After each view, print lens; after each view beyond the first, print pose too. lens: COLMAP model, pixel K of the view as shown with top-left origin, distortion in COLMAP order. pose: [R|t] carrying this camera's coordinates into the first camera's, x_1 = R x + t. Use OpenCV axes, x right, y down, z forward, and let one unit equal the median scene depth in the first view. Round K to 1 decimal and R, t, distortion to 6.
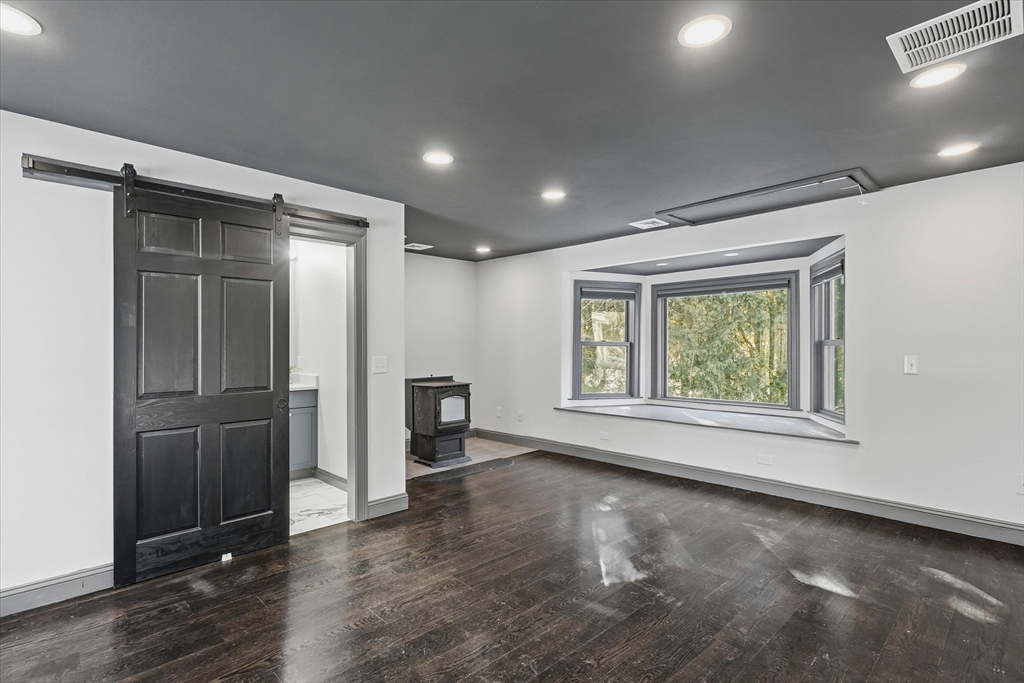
lens RADIAL K [[497.4, 0, 512.0], [0, 497.4, 341.5], [0, 0, 1]] dist [-0.000269, -0.000107]
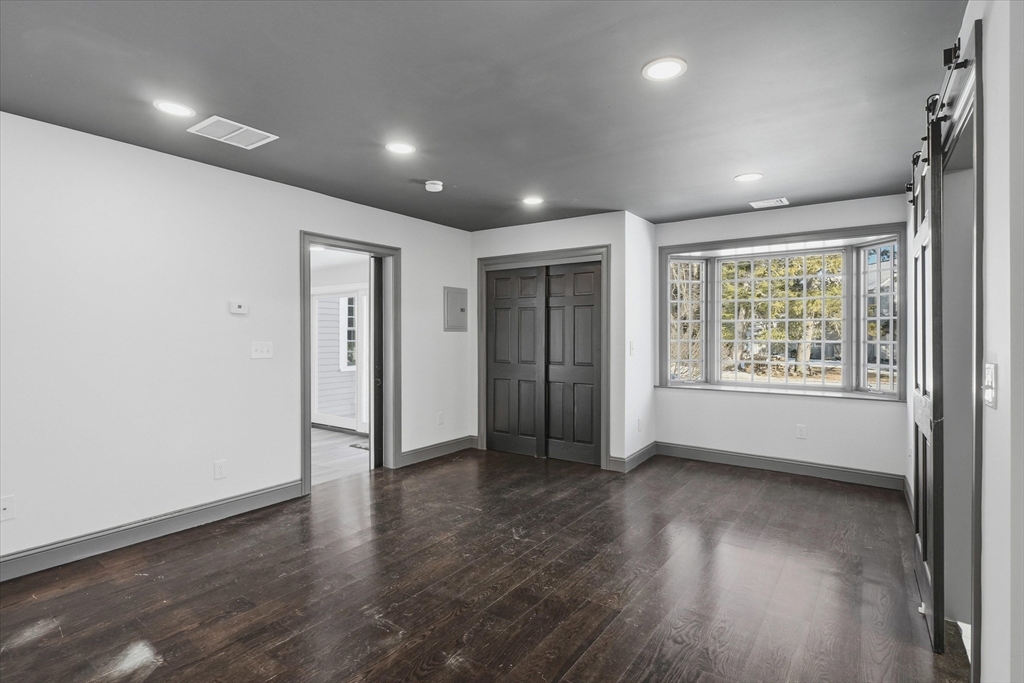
lens RADIAL K [[497.4, 0, 512.0], [0, 497.4, 341.5], [0, 0, 1]] dist [-0.000269, -0.000107]
pose [[-0.983794, 0.003377, -0.179272, 0.229509], [0.002479, 0.999983, 0.005236, 0.017945], [0.179287, 0.004706, -0.983786, 1.975803]]
